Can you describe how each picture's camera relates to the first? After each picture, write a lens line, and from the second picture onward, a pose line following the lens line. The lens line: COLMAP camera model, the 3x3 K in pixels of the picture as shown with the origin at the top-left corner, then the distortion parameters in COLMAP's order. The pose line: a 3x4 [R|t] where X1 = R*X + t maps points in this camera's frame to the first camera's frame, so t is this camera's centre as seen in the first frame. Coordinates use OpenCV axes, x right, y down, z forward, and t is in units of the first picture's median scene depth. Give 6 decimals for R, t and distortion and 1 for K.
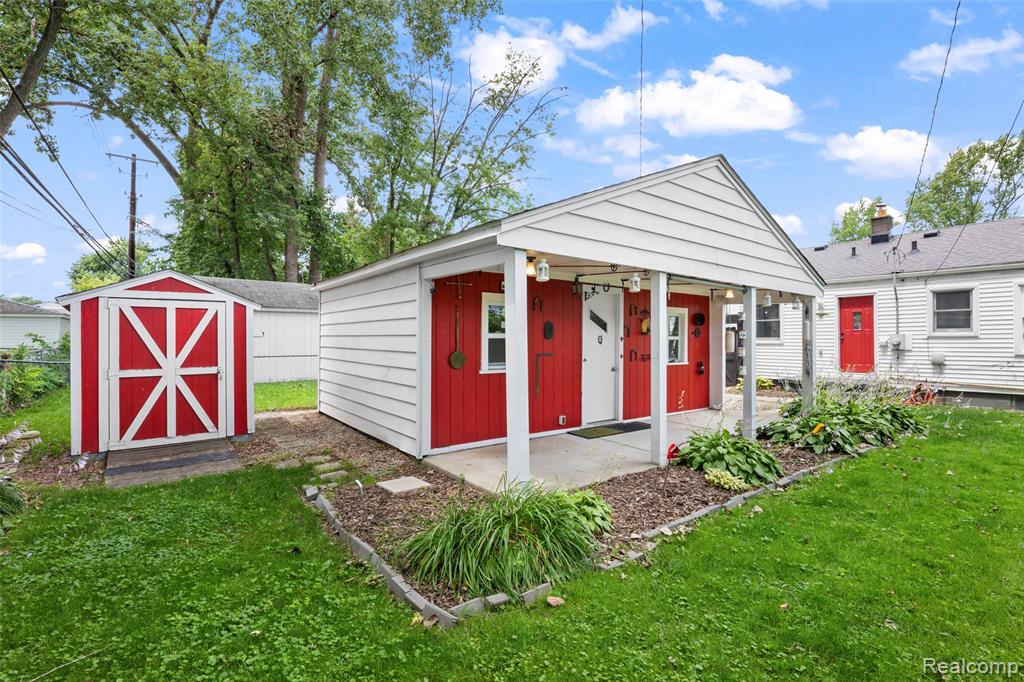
lens RADIAL K [[476.0, 0, 508.4], [0, 476.0, 338.7], [0, 0, 1]] dist [0.002970, -0.000219]
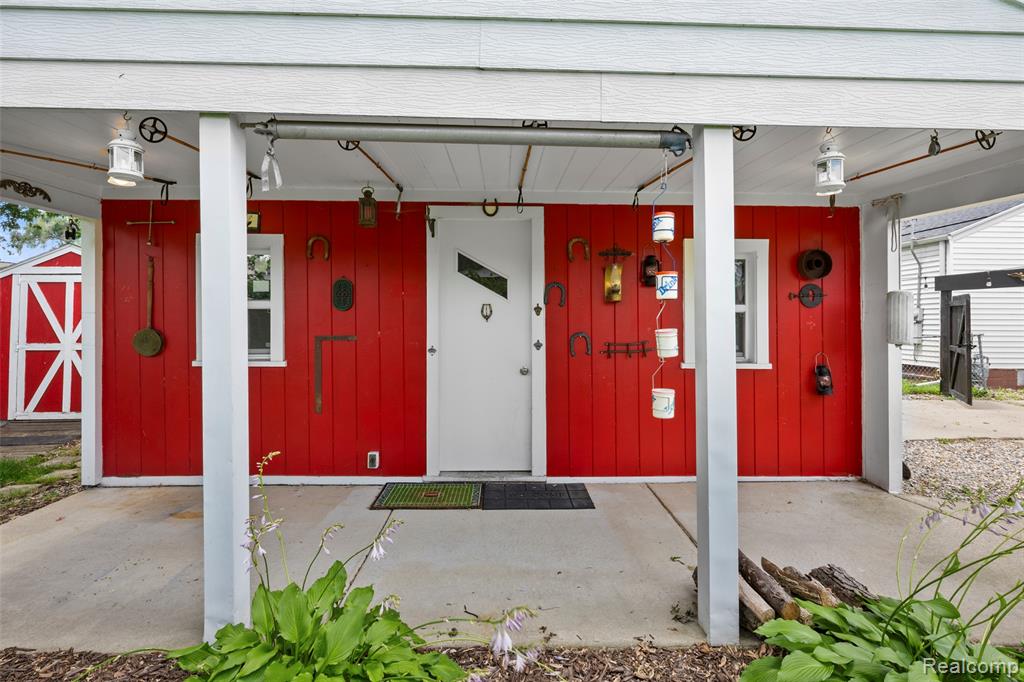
lens RADIAL K [[476.0, 0, 527.3], [0, 476.0, 320.5], [0, 0, 1]] dist [0.002970, -0.000219]
pose [[0.808971, -0.000468, -0.587848, 0.509391], [-0.001204, 0.999996, -0.002453, 0.012487], [0.587847, 0.002692, 0.808968, 0.589795]]
